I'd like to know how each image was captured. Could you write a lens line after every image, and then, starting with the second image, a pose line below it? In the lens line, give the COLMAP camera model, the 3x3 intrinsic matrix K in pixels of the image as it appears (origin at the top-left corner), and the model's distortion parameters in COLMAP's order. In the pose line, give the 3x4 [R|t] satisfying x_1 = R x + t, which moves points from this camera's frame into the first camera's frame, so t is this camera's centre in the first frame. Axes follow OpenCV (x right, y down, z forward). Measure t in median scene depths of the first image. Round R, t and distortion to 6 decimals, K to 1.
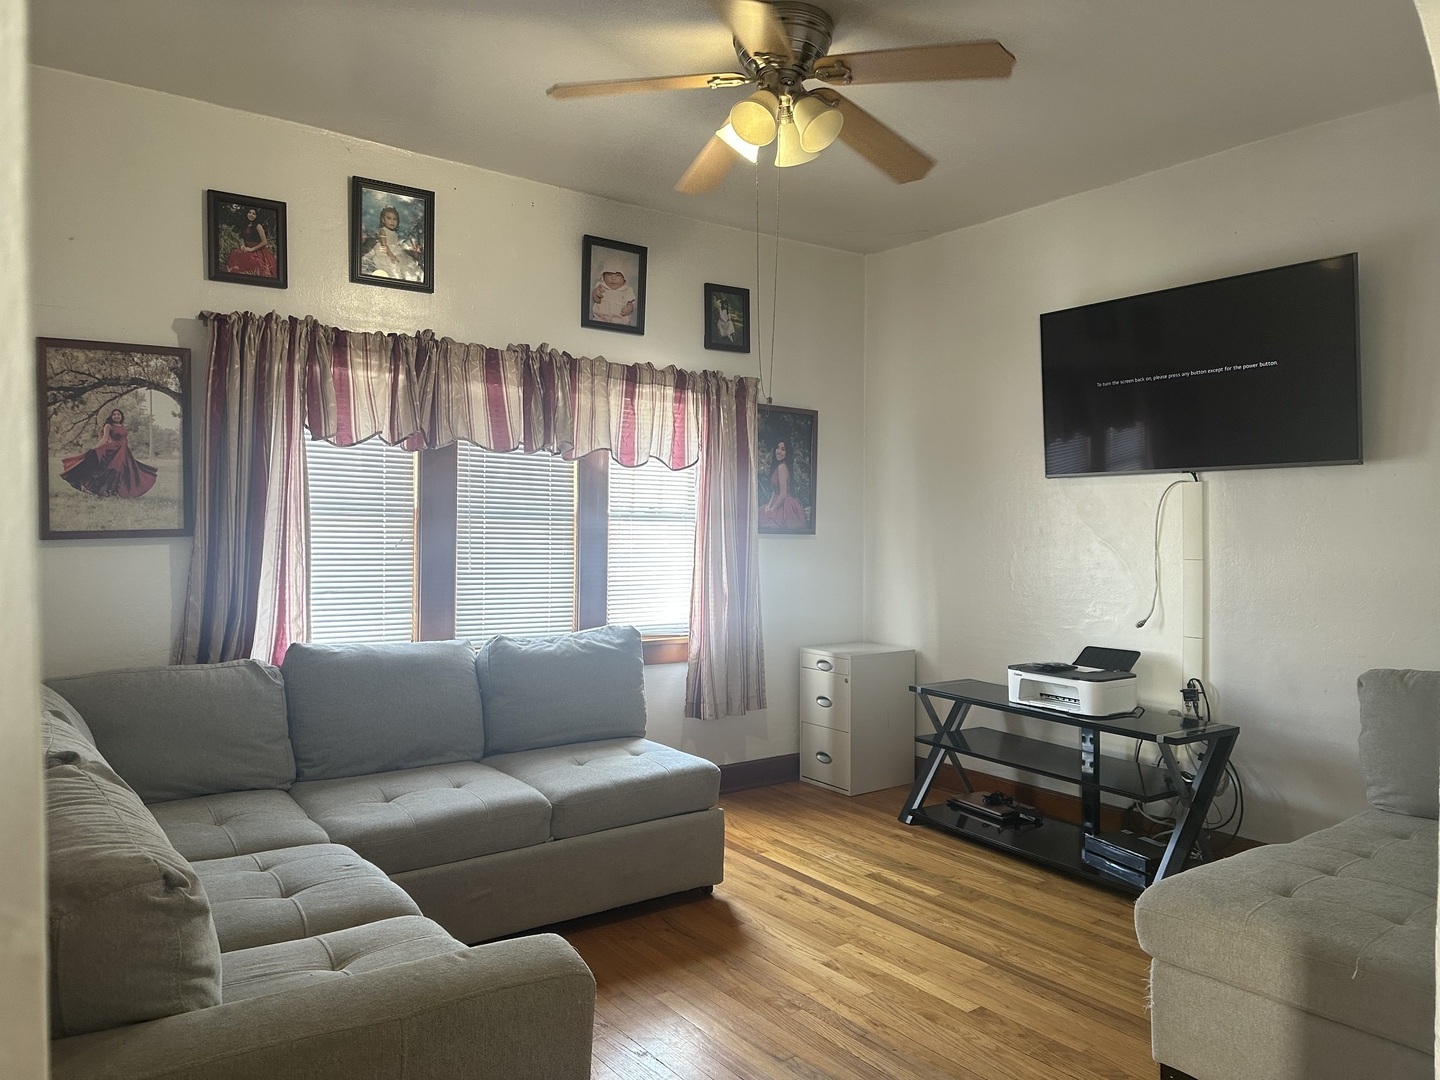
lens RADIAL K [[992.7, 0, 720.0], [0, 992.7, 540.0], [0, 0, 1]] dist [0.002304, -0.003025]
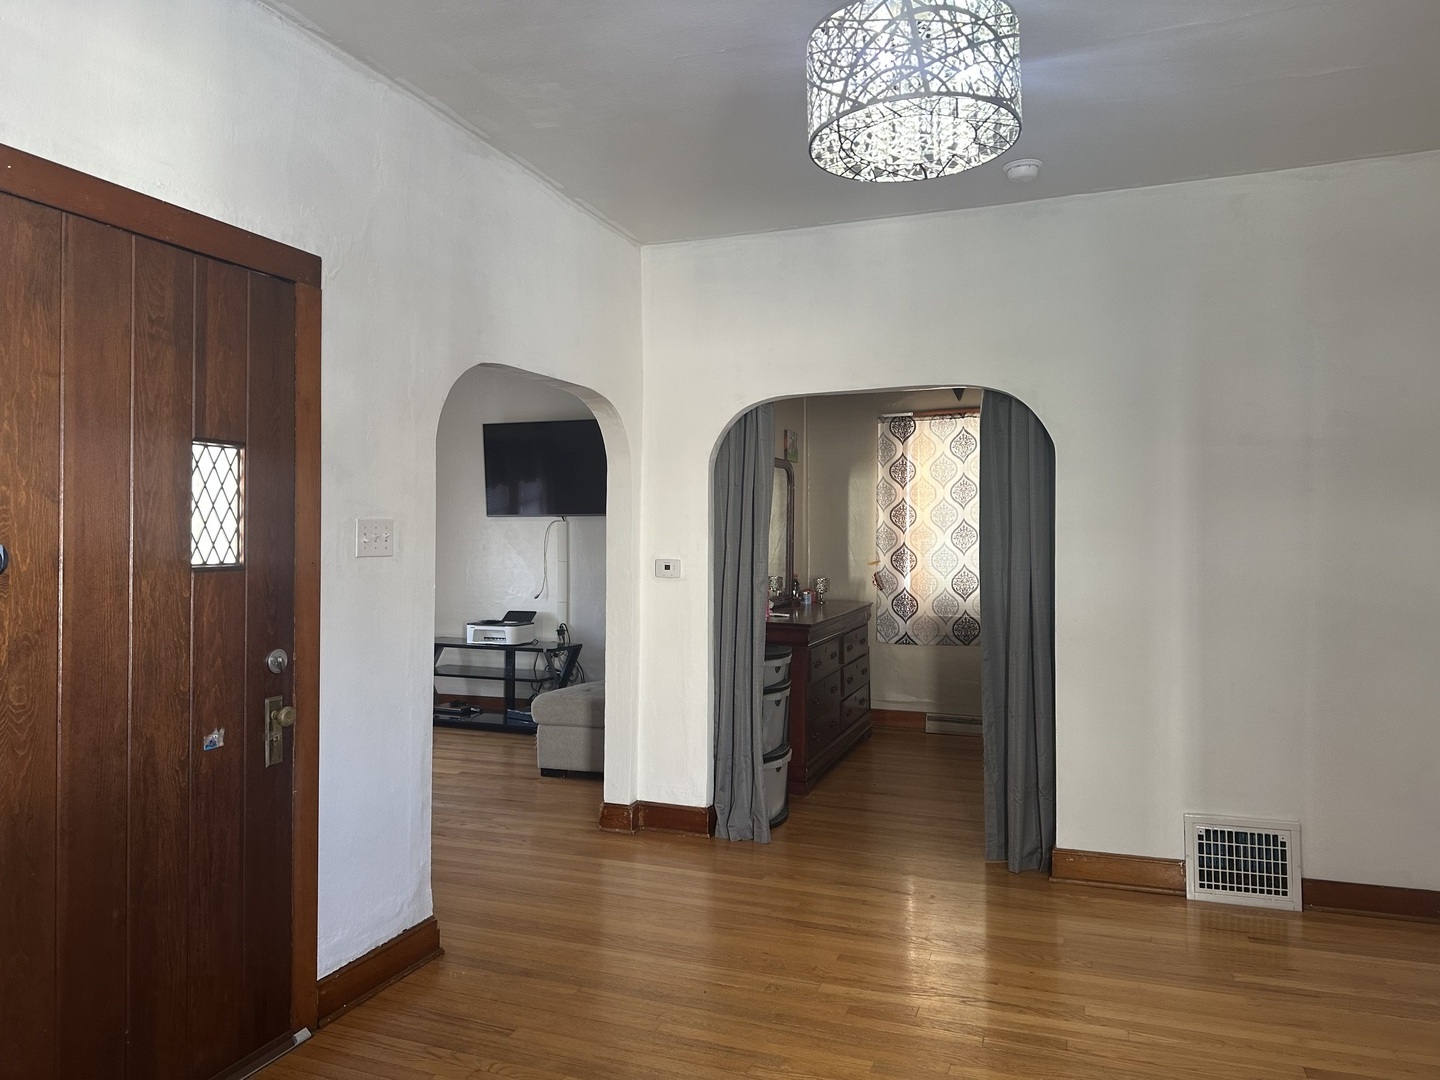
lens RADIAL K [[1053.4, 0, 720.0], [0, 1053.4, 540.0], [0, 0, 1]] dist [-0.000153, -0.000758]
pose [[0.845633, 0.009561, 0.533678, -0.351033], [0.004819, 0.999662, -0.025545, 0.030923], [-0.533742, 0.024174, 0.845302, -0.880116]]
